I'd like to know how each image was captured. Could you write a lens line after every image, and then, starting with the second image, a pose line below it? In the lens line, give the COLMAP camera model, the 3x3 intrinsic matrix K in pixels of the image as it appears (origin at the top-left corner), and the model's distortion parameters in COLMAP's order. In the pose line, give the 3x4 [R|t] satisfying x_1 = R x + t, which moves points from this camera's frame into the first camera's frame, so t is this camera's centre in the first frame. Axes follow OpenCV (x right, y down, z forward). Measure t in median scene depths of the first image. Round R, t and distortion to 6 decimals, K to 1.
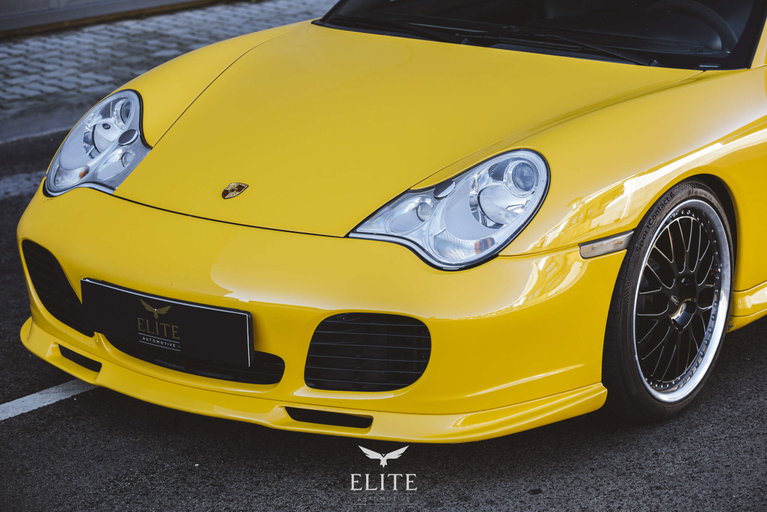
lens RADIAL K [[2279.4, 0, 384.4], [0, 2279.4, 253.5], [0, 0, 1]] dist [0.049529, 0.000000]
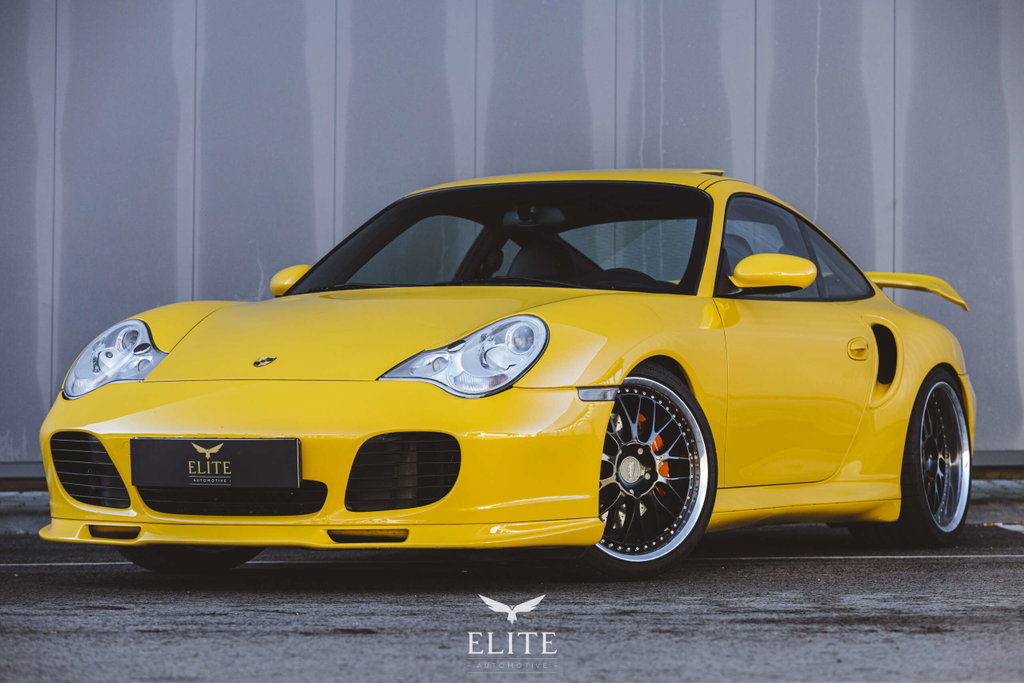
lens RADIAL K [[3446.0, 0, 514.7], [0, 3446.0, 341.3], [0, 0, 1]] dist [-0.107654, 0.000000]
pose [[0.985747, -0.006482, 0.168112, -0.235065], [0.050743, 0.964178, -0.260358, 0.420267], [-0.160402, 0.265177, 0.950764, -0.645256]]
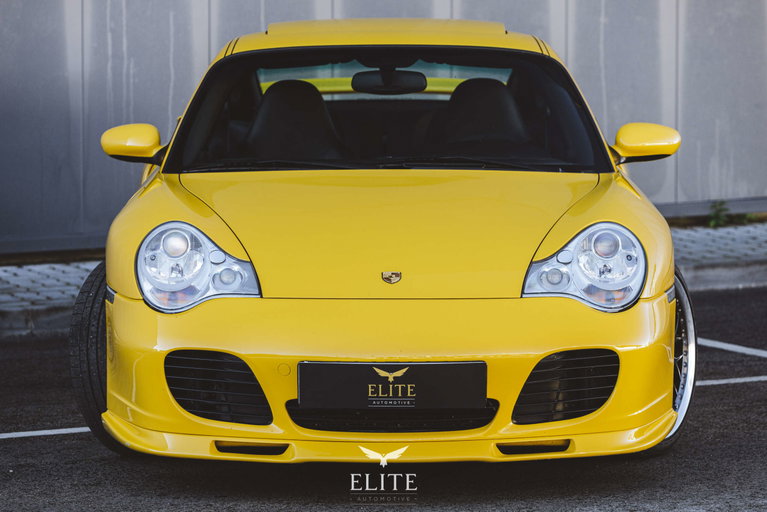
lens RADIAL K [[3600.7, 0, 382.4], [0, 3600.7, 254.7], [0, 0, 1]] dist [-0.173639, 0.000000]
pose [[0.809479, -0.064373, 0.583609, -1.170641], [0.151795, 0.983124, -0.102103, 0.151620], [-0.567187, 0.171239, 0.805590, -0.488741]]
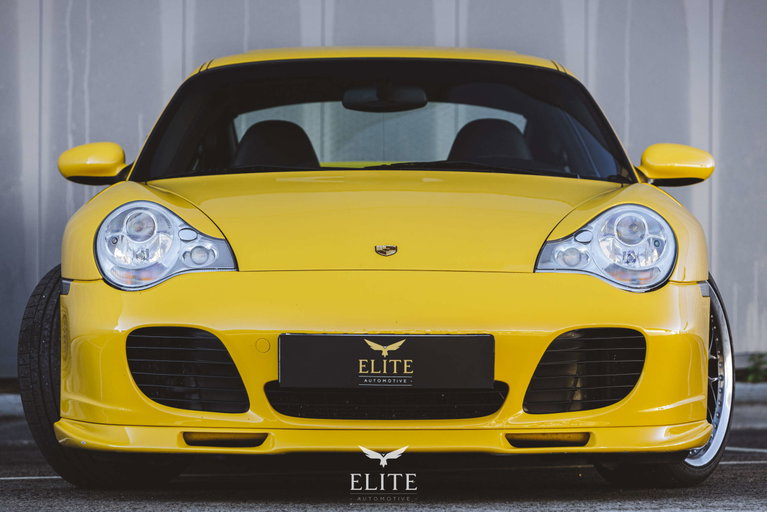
lens RADIAL K [[4050.9, 0, 382.7], [0, 4050.9, 256.1], [0, 0, 1]] dist [-0.615637, 0.000000]
pose [[0.809192, 0.004765, 0.587525, -1.159597], [0.147381, 0.966350, -0.210824, 0.365157], [-0.568759, 0.257187, 0.781260, -0.419941]]
